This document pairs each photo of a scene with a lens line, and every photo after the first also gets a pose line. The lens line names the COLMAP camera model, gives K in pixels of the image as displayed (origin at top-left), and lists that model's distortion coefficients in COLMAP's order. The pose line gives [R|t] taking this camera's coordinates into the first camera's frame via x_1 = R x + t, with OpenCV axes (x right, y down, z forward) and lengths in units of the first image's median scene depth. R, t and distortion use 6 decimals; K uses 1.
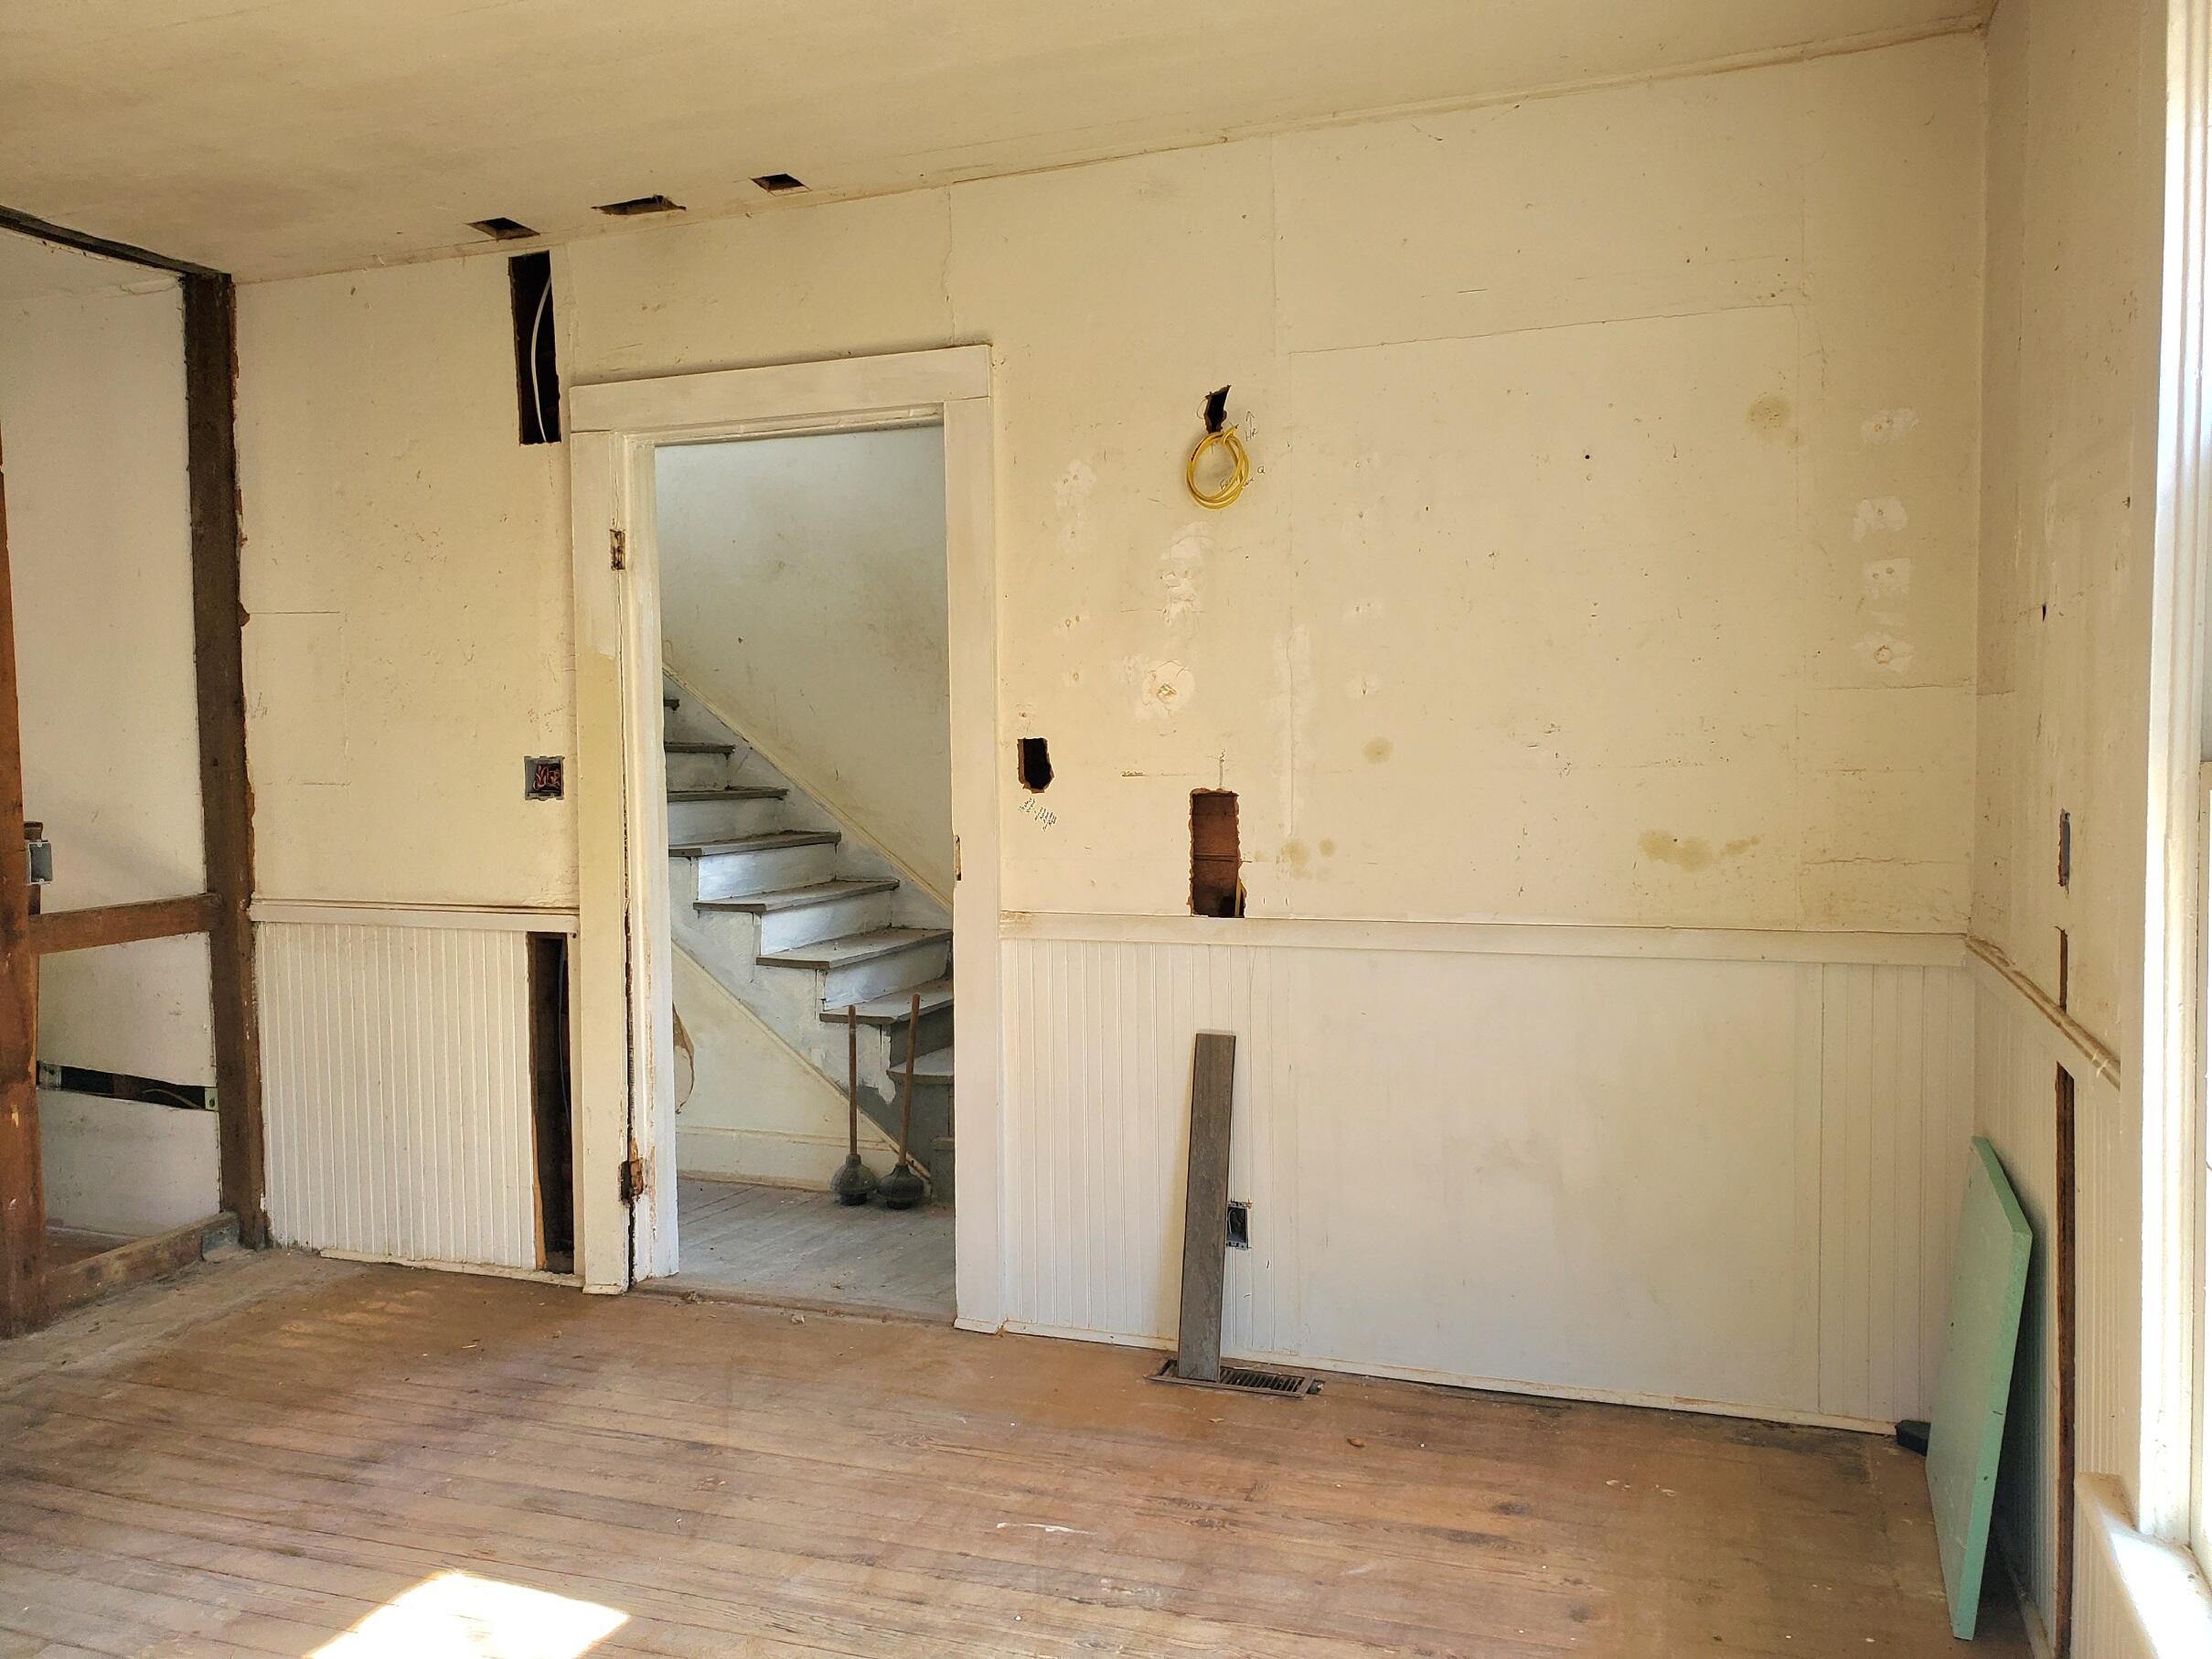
lens RADIAL K [[1794.0, 0, 1106.0], [0, 1794.0, 829.5], [0, 0, 1]] dist [0.000343, 0.000201]
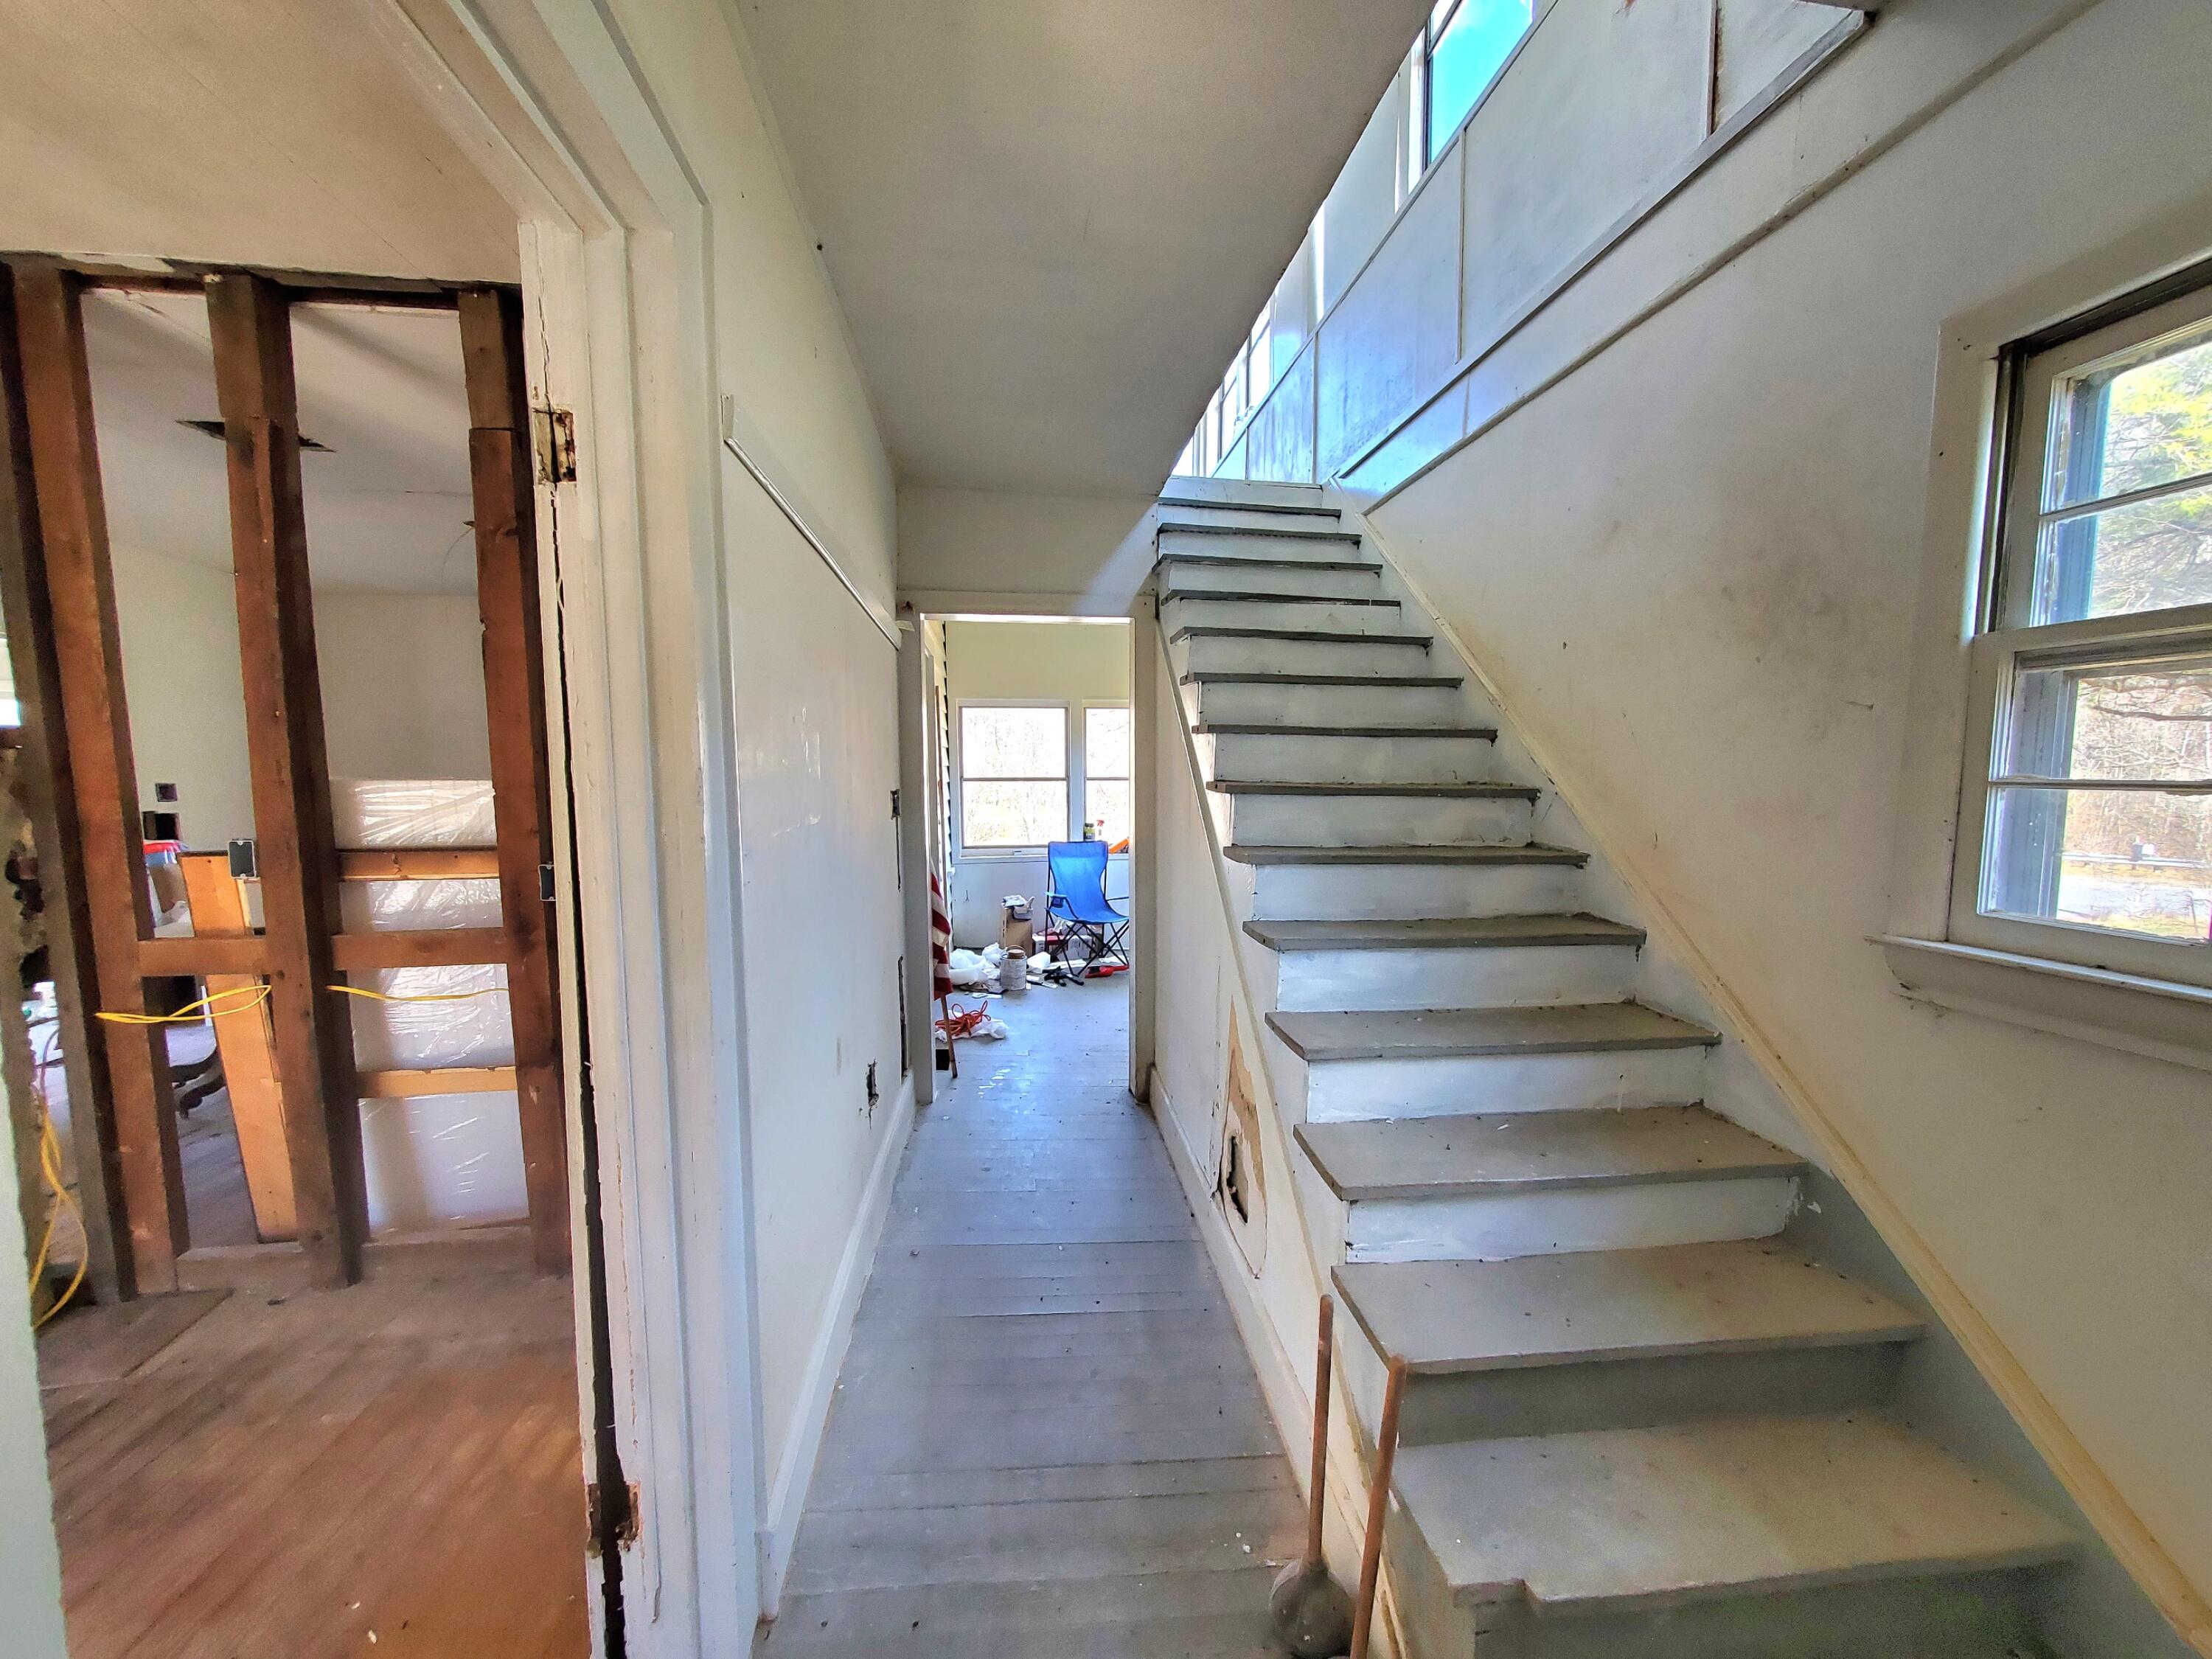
lens RADIAL K [[898.5, 0, 1106.0], [0, 898.5, 829.5], [0, 0, 1]] dist [-0.000331, 0.000024]
pose [[0.456238, 0.066994, -0.887333, 0.042019], [-0.057471, 0.997299, 0.045747, -0.037312], [0.888000, 0.030124, 0.458855, 0.685888]]
